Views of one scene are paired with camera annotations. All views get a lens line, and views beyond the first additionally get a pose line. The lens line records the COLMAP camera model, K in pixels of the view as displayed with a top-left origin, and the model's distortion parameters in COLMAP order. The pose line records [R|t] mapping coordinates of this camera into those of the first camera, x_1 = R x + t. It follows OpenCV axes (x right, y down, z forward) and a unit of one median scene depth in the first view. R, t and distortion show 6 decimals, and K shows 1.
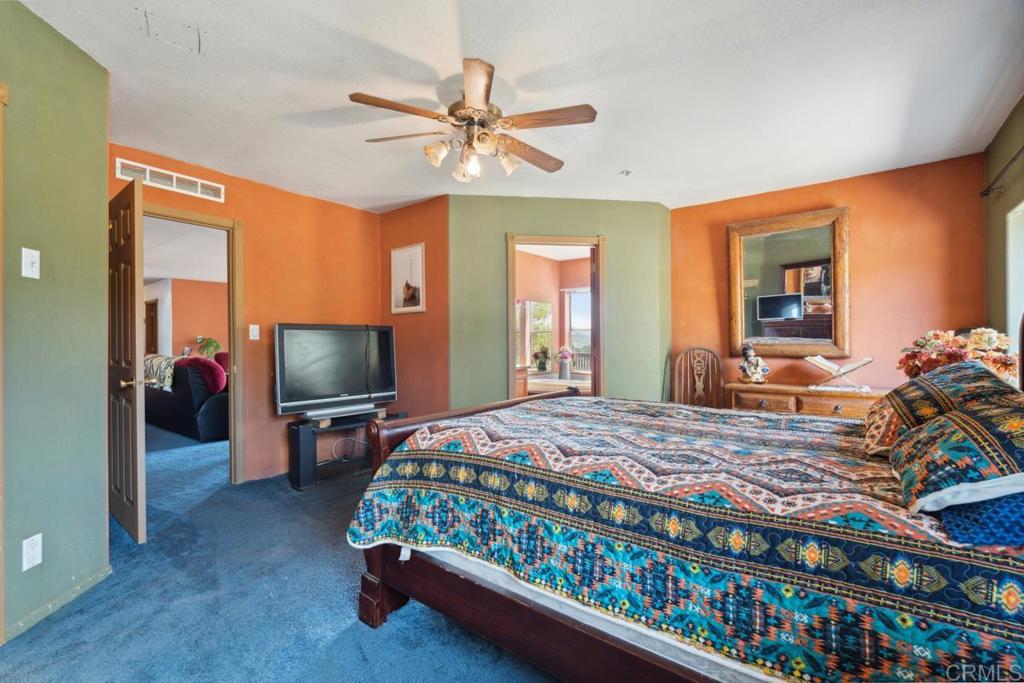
lens RADIAL K [[453.9, 0, 511.4], [0, 453.9, 344.2], [0, 0, 1]] dist [-0.002464, -0.000577]
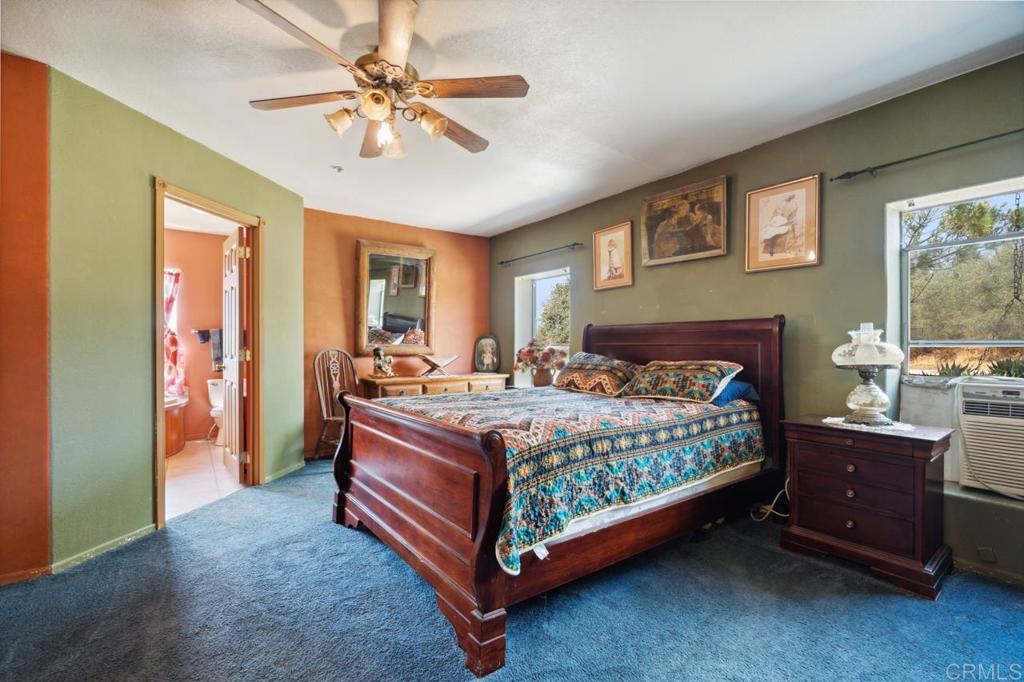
lens RADIAL K [[453.9, 0, 521.2], [0, 453.9, 342.2], [0, 0, 1]] dist [-0.002464, -0.000577]
pose [[0.263951, 0.005303, 0.964521, -0.557982], [0.004126, 0.999970, -0.006627, 0.001819], [-0.964527, 0.005729, 0.263921, 0.354767]]
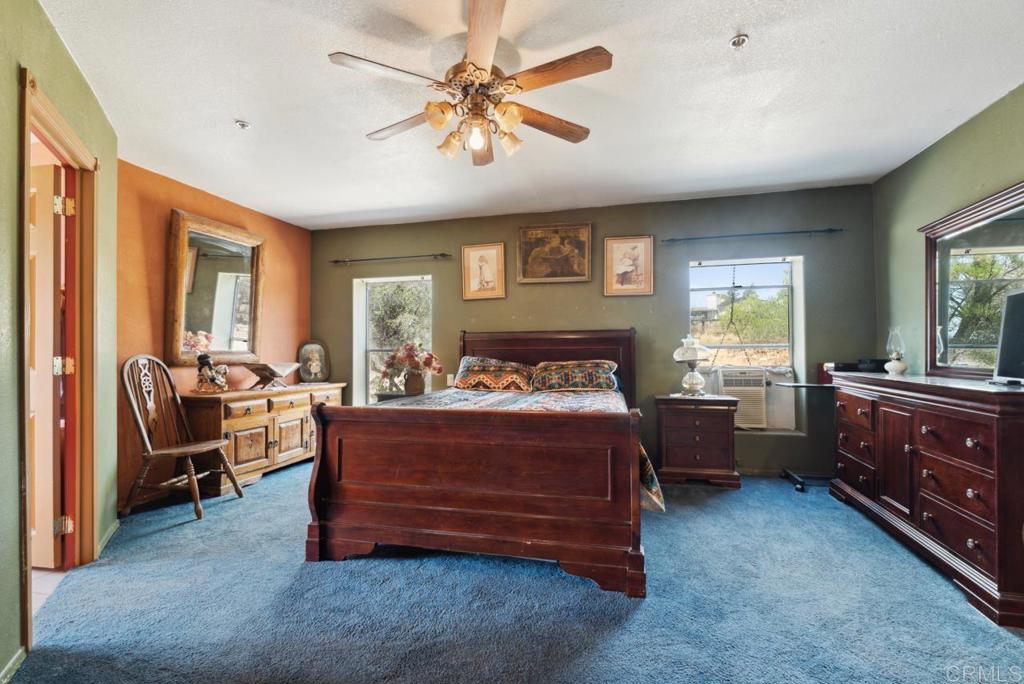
lens RADIAL K [[453.9, 0, 520.8], [0, 453.9, 347.5], [0, 0, 1]] dist [-0.002464, -0.000577]
pose [[-0.410600, 0.013287, 0.911719, -0.604229], [0.011351, 0.999891, -0.009459, 0.008836], [-0.911745, 0.006465, -0.410706, 0.857771]]
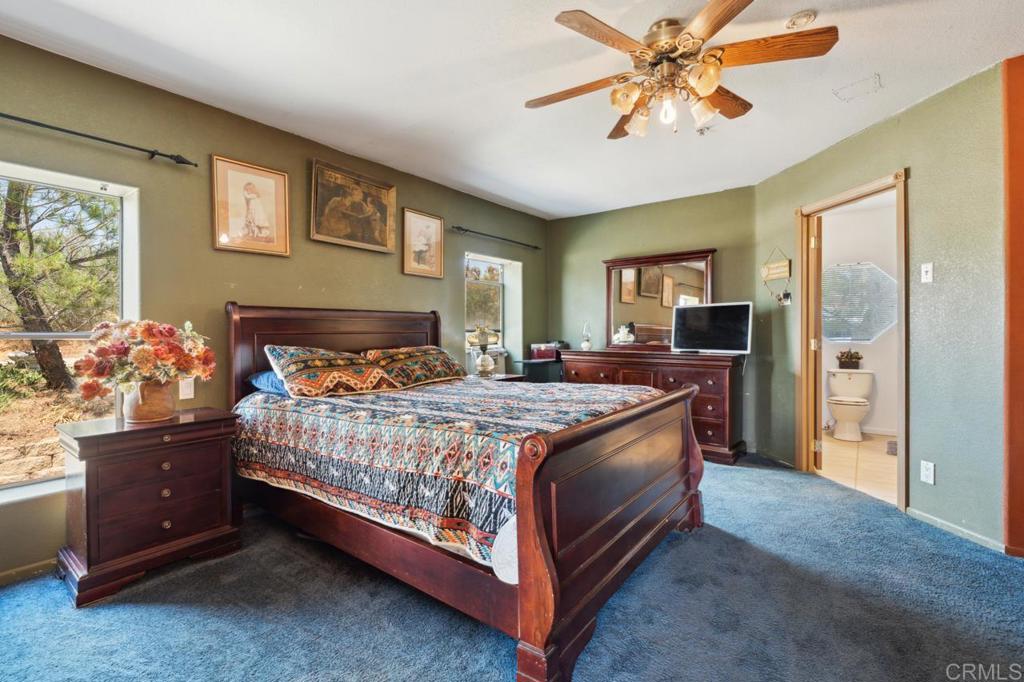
lens RADIAL K [[453.9, 0, 510.6], [0, 453.9, 336.9], [0, 0, 1]] dist [-0.002464, -0.000577]
pose [[-0.999966, 0.003831, 0.007337, 0.133793], [0.003951, 0.999857, 0.016464, -0.004330], [-0.007273, 0.016493, -0.999838, 1.220779]]
